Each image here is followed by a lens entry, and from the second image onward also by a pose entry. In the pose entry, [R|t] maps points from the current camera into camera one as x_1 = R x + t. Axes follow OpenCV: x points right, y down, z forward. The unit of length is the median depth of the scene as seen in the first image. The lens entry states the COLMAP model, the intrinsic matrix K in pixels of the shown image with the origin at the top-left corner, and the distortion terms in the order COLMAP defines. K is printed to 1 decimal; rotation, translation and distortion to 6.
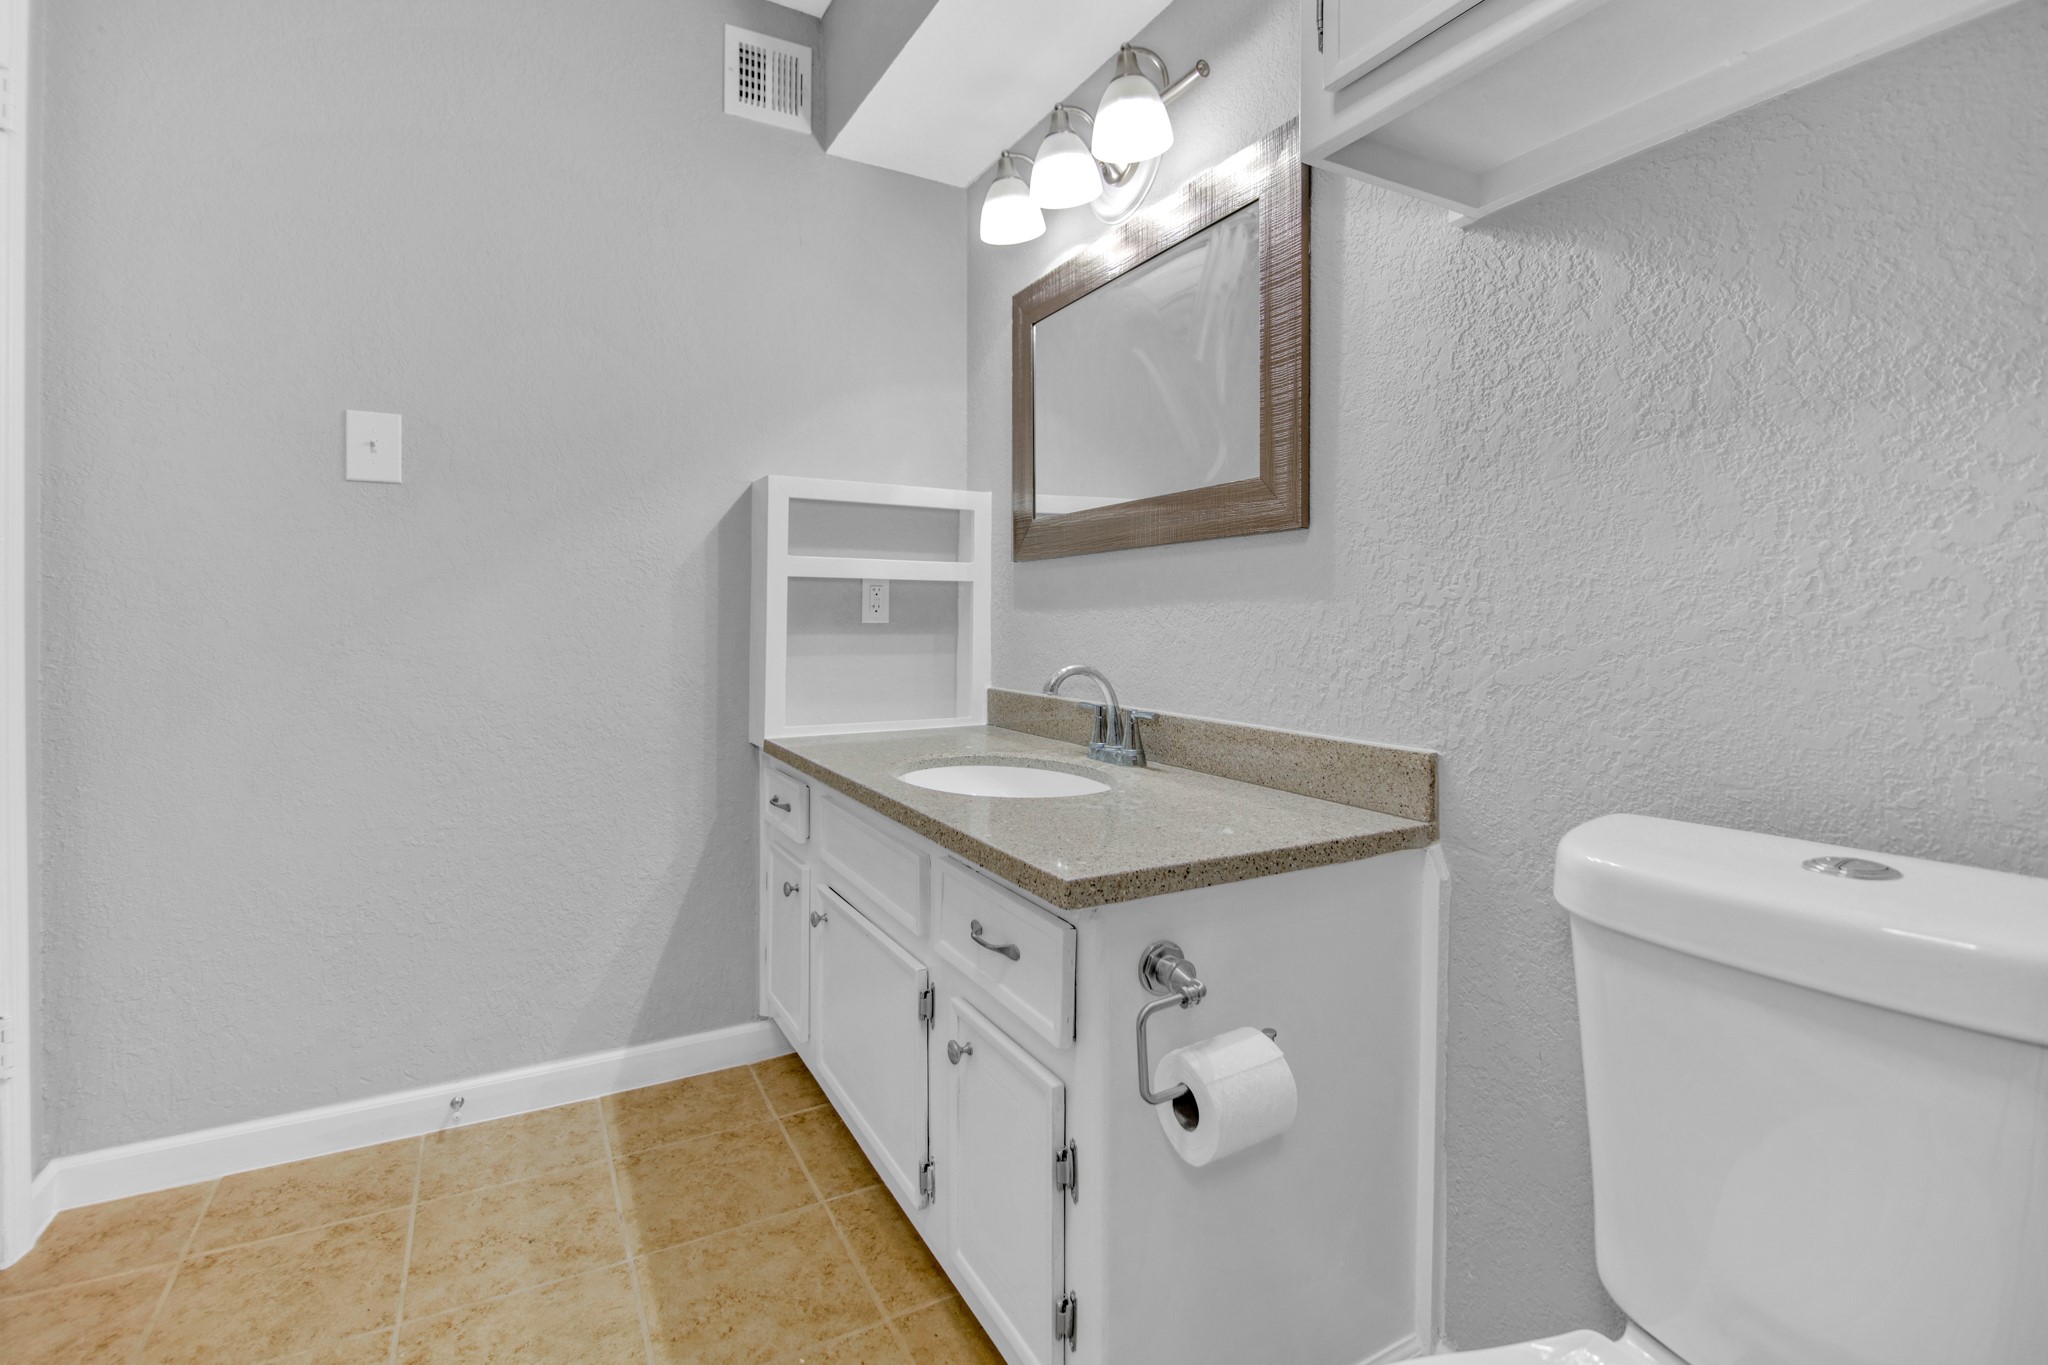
lens RADIAL K [[930.3, 0, 1018.3], [0, 930.3, 628.6], [0, 0, 1]] dist [0.002641, 0.000346]
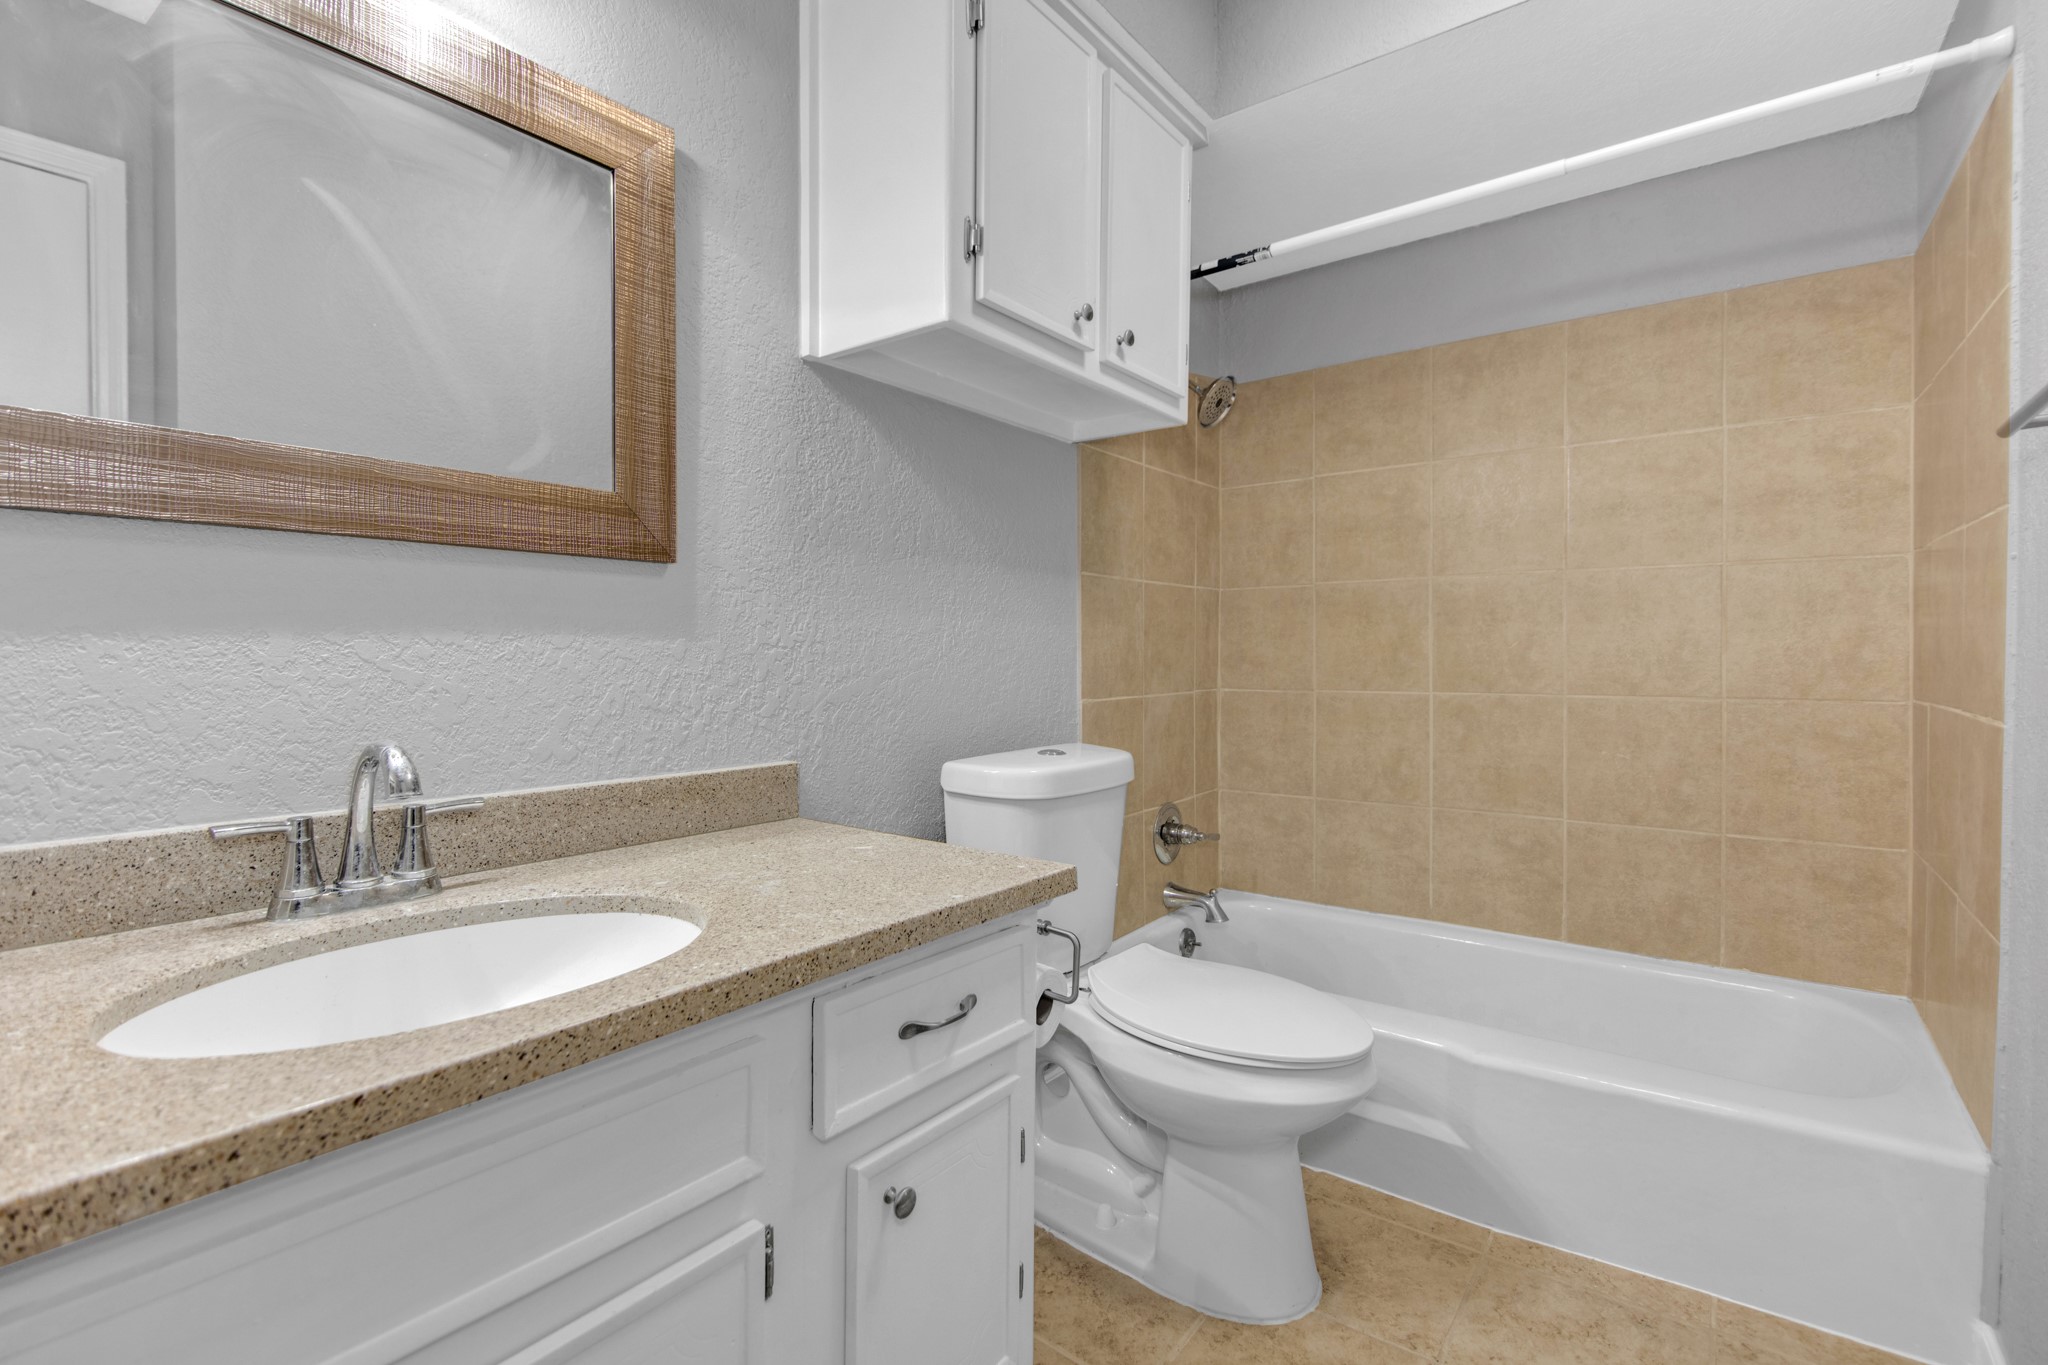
lens RADIAL K [[925.8, 0, 1009.9], [0, 925.8, 660.9], [0, 0, 1]] dist [0.003987, -0.009734]
pose [[-0.392098, -0.012746, 0.919835, -0.725799], [0.003100, 0.999880, 0.015176, -0.020167], [-0.919918, 0.008802, -0.392011, 1.068281]]
